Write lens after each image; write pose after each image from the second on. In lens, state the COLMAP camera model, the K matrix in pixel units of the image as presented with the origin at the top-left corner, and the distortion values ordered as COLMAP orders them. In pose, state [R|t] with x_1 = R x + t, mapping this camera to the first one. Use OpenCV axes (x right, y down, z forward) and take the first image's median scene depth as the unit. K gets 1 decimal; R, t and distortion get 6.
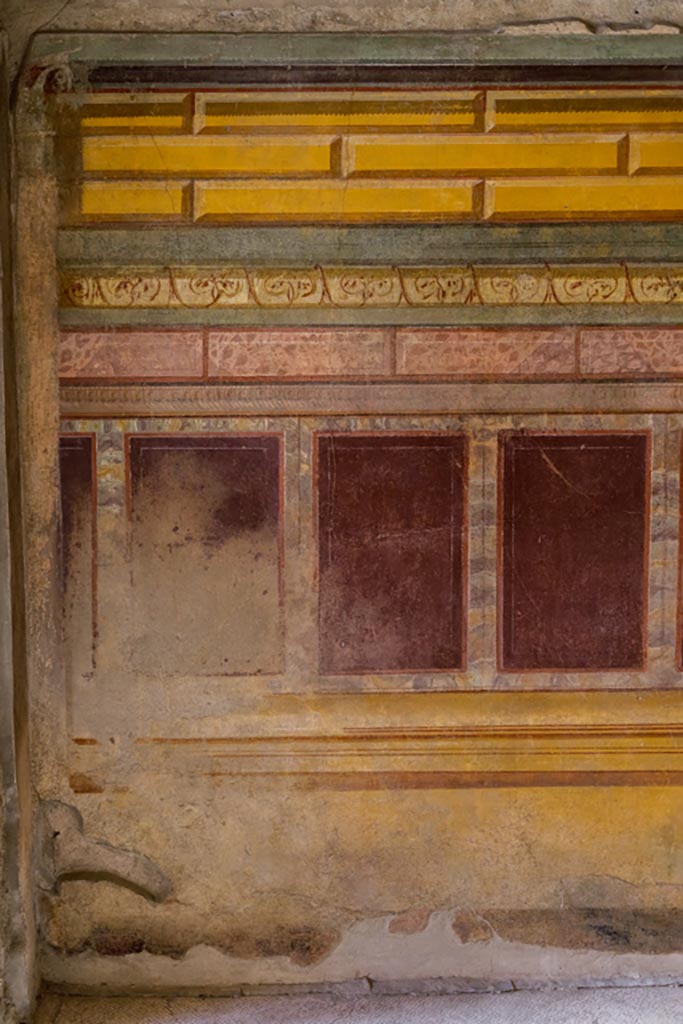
lens RADIAL K [[1179.4, 0, 334.6], [0, 1179.4, 466.4], [0, 0, 1]] dist [-0.007177, 0.000000]
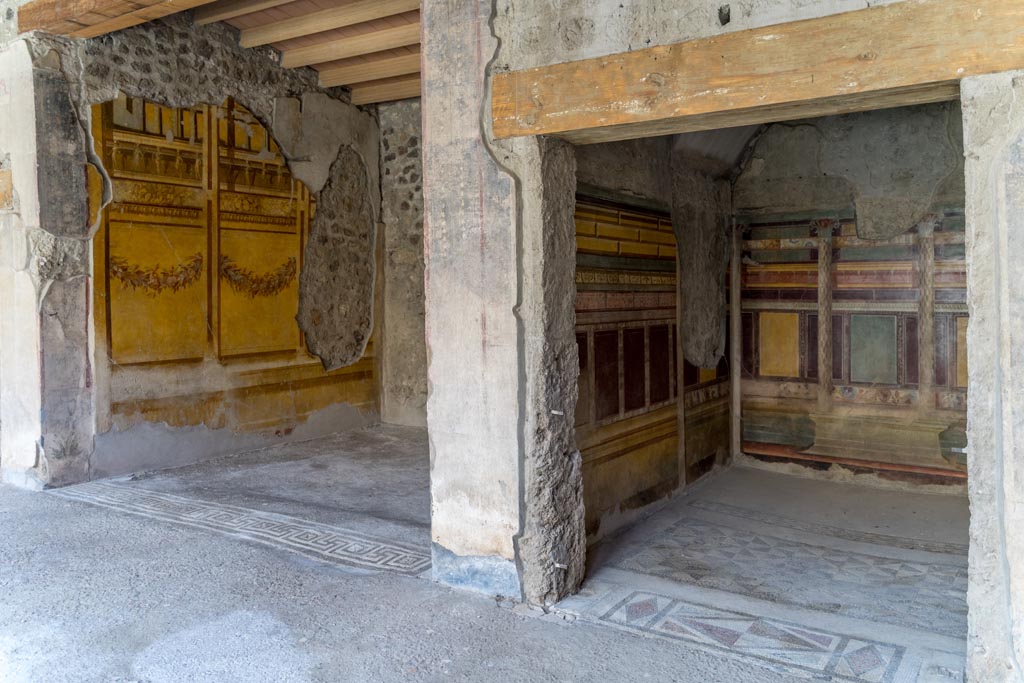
lens RADIAL K [[838.7, 0, 502.4], [0, 838.7, 298.2], [0, 0, 1]] dist [-0.062570, -0.009748]
pose [[0.555076, 0.004470, 0.831788, -1.849217], [0.075710, 0.995563, -0.055874, -0.010215], [-0.828347, 0.093990, 0.552275, 0.117925]]
